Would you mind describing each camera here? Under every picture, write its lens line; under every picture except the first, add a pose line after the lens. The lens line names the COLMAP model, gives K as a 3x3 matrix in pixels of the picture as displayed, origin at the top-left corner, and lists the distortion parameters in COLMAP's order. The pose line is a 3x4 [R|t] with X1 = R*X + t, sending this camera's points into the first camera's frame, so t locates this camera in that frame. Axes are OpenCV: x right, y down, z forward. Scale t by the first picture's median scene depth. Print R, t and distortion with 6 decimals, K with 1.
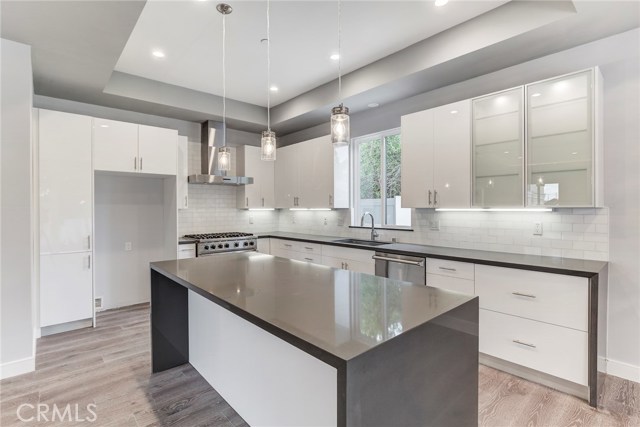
lens RADIAL K [[312.2, 0, 316.7], [0, 312.2, 210.1], [0, 0, 1]] dist [-0.001177, -0.000082]
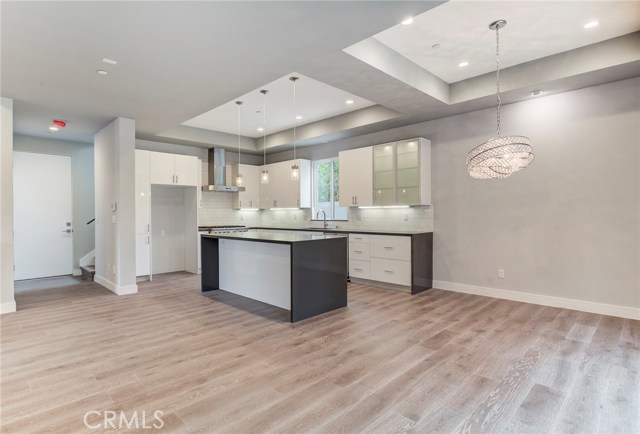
lens RADIAL K [[336.1, 0, 312.3], [0, 336.1, 215.2], [0, 0, 1]] dist [-0.009081, 0.000114]
pose [[0.998362, -0.003478, 0.057101, 0.021137], [0.003511, 0.999994, -0.000475, 0.032762], [-0.057099, 0.000675, 0.998368, -0.662596]]
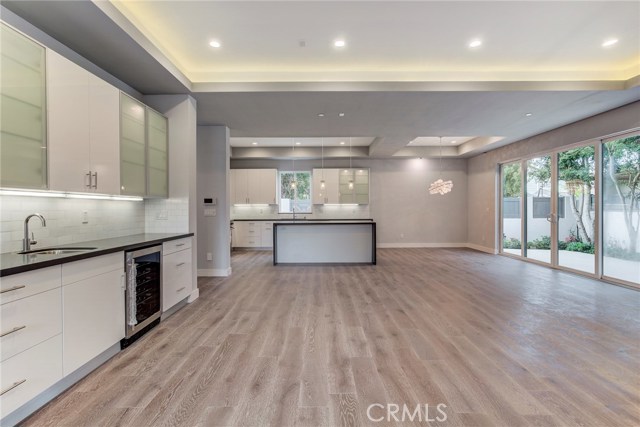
lens RADIAL K [[290.2, 0, 320.3], [0, 290.2, 211.3], [0, 0, 1]] dist [-0.009693, 0.002239]
pose [[0.658928, -0.005488, 0.752186, -1.264665], [0.004943, 0.999983, 0.002967, 0.038998], [-0.752189, 0.001763, 0.658945, -0.529190]]
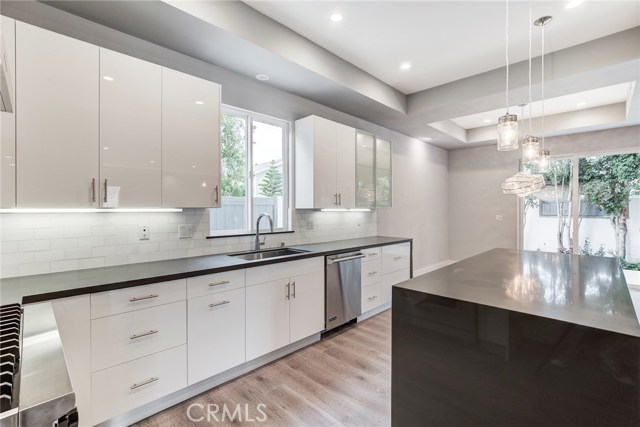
lens RADIAL K [[290.2, 0, 325.0], [0, 290.2, 212.8], [0, 0, 1]] dist [-0.009693, 0.002239]
pose [[-0.073213, -0.011489, 0.997250, -0.541249], [0.003521, 0.999924, 0.011779, -0.003907], [-0.997310, 0.004374, -0.073167, 0.872043]]
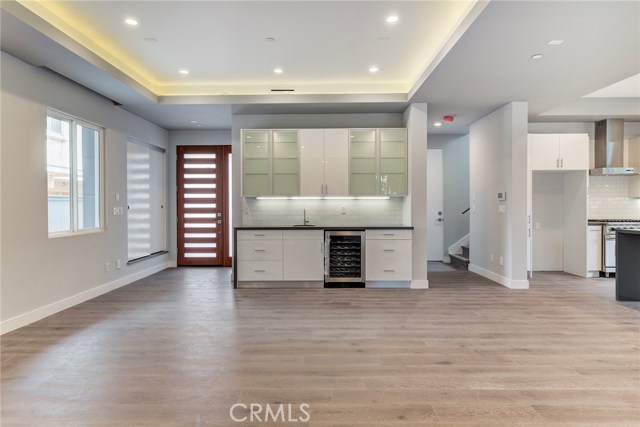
lens RADIAL K [[377.8, 0, 316.7], [0, 377.8, 209.4], [0, 0, 1]] dist [0.004980, -0.005015]
pose [[0.742194, 0.009611, -0.670117, -0.229633], [-0.003880, 0.999942, 0.010043, 0.034820], [0.670174, -0.004854, 0.742188, -0.834167]]
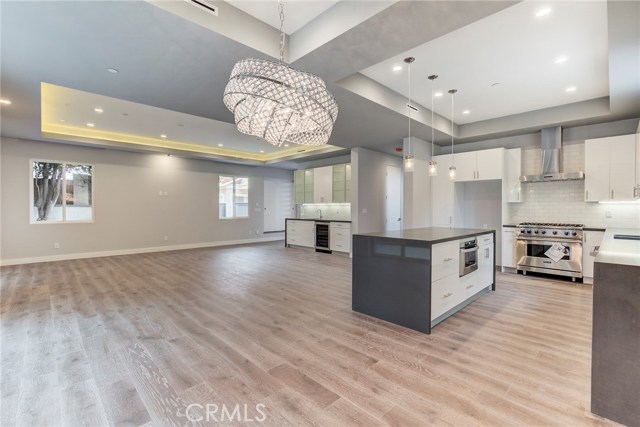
lens RADIAL K [[290.2, 0, 319.0], [0, 290.2, 211.4], [0, 0, 1]] dist [-0.009693, 0.002239]
pose [[0.045475, 0.016717, -0.998826, 0.832559], [-0.008253, 0.999832, 0.016358, 0.023762], [0.998931, 0.007500, 0.045605, 0.091269]]
